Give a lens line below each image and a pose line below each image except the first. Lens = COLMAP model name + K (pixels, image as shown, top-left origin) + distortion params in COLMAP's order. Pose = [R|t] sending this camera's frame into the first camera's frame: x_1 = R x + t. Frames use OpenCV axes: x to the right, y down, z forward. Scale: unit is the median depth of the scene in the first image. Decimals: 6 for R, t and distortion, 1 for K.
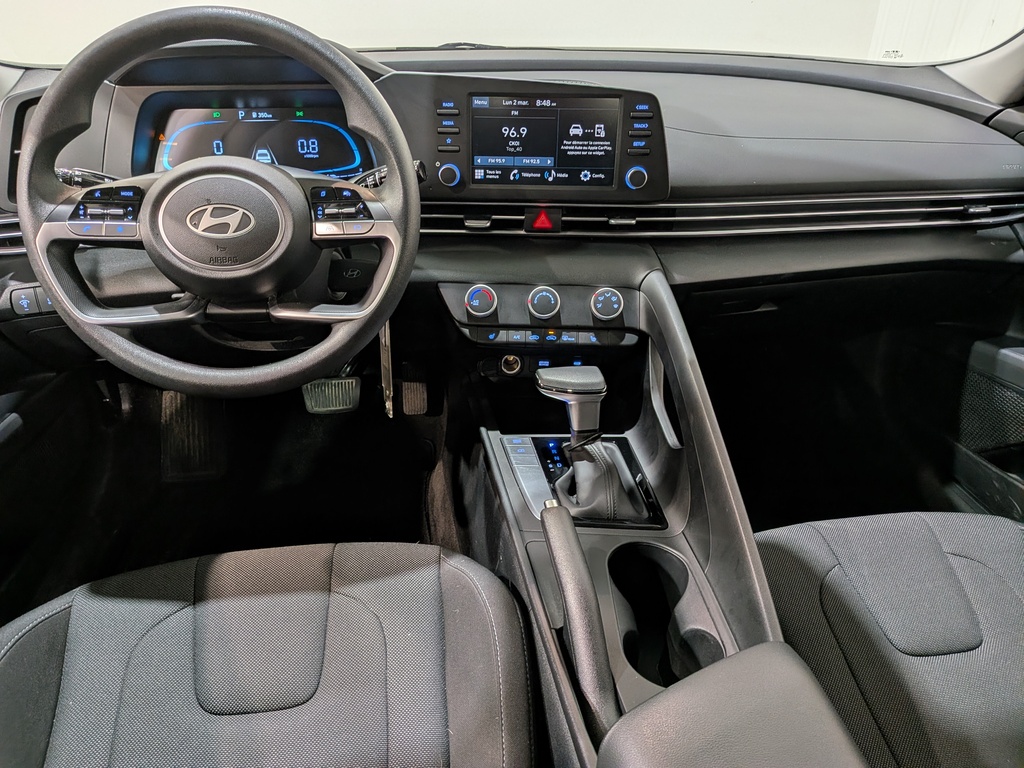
lens RADIAL K [[740.7, 0, 494.7], [0, 740.7, 404.3], [0, 0, 1]] dist [0.082047, -0.151127]
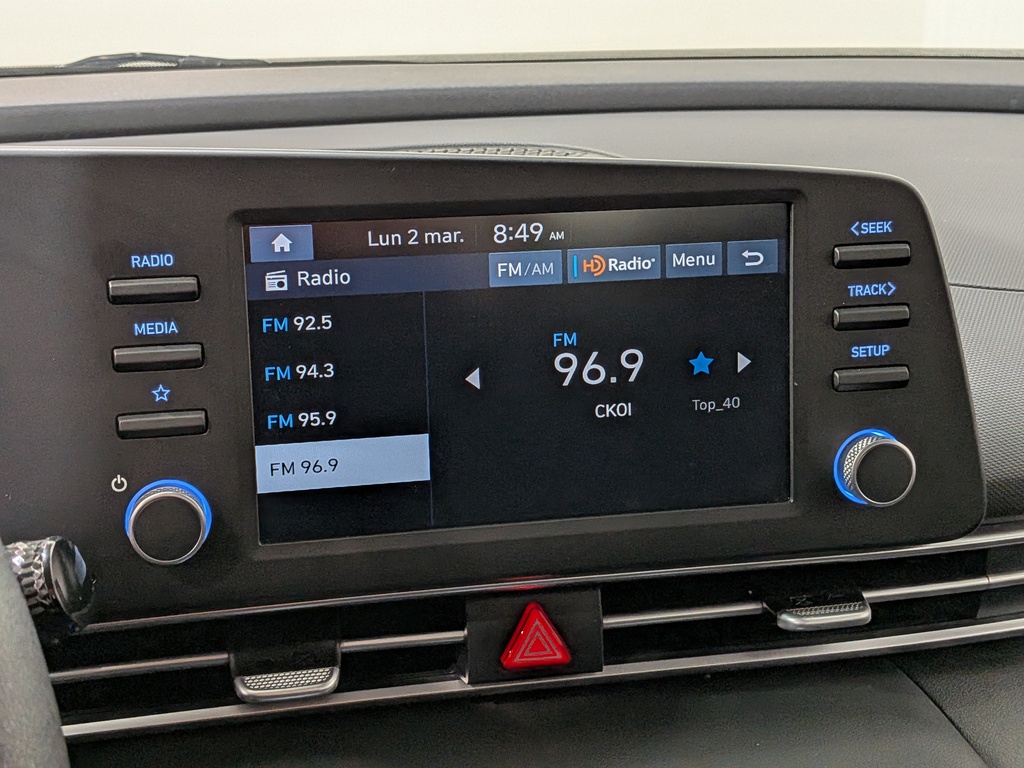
lens RADIAL K [[1484.3, 0, 497.8], [0, 1484.3, 332.5], [0, 0, 1]] dist [0.108068, -0.133138]
pose [[0.973567, -0.071142, 0.217038, -0.058396], [0.126914, 0.958550, -0.255099, -0.229660], [-0.189894, 0.275901, 0.942241, 0.500811]]
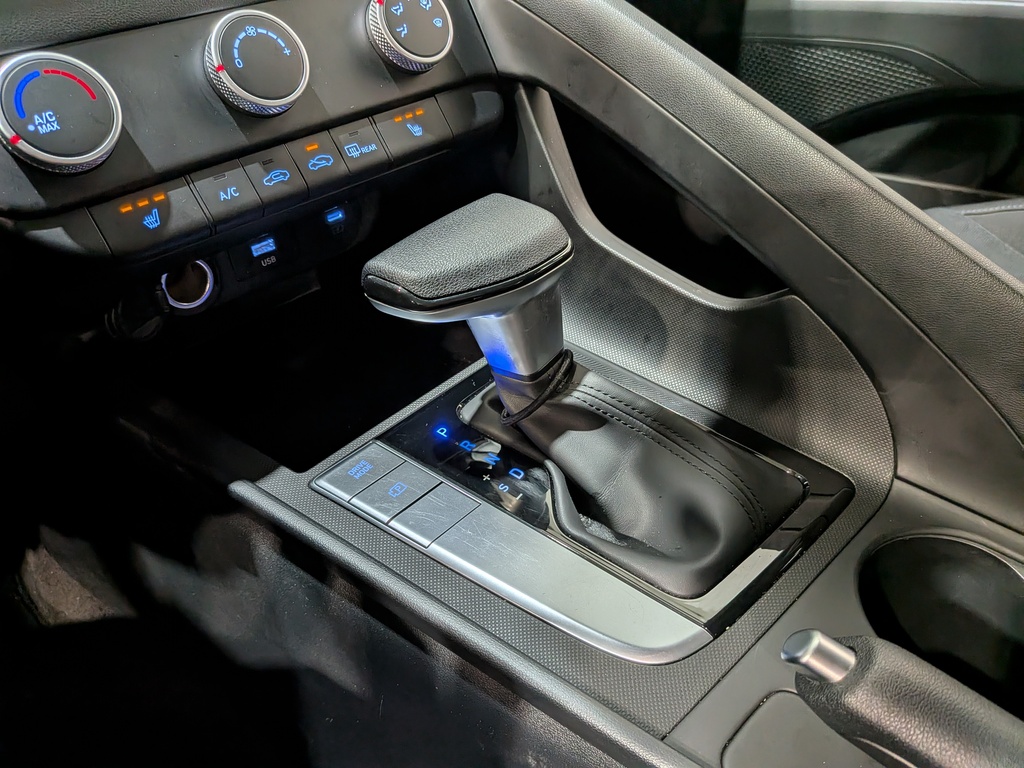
lens RADIAL K [[753.2, 0, 512.0], [0, 753.2, 384.0], [0, 0, 1]] dist [0.011839, -0.049630]
pose [[0.703058, -0.470002, 0.533673, -0.098805], [0.348555, 0.881881, 0.317481, -0.081522], [-0.619853, -0.037193, 0.783836, 0.689447]]
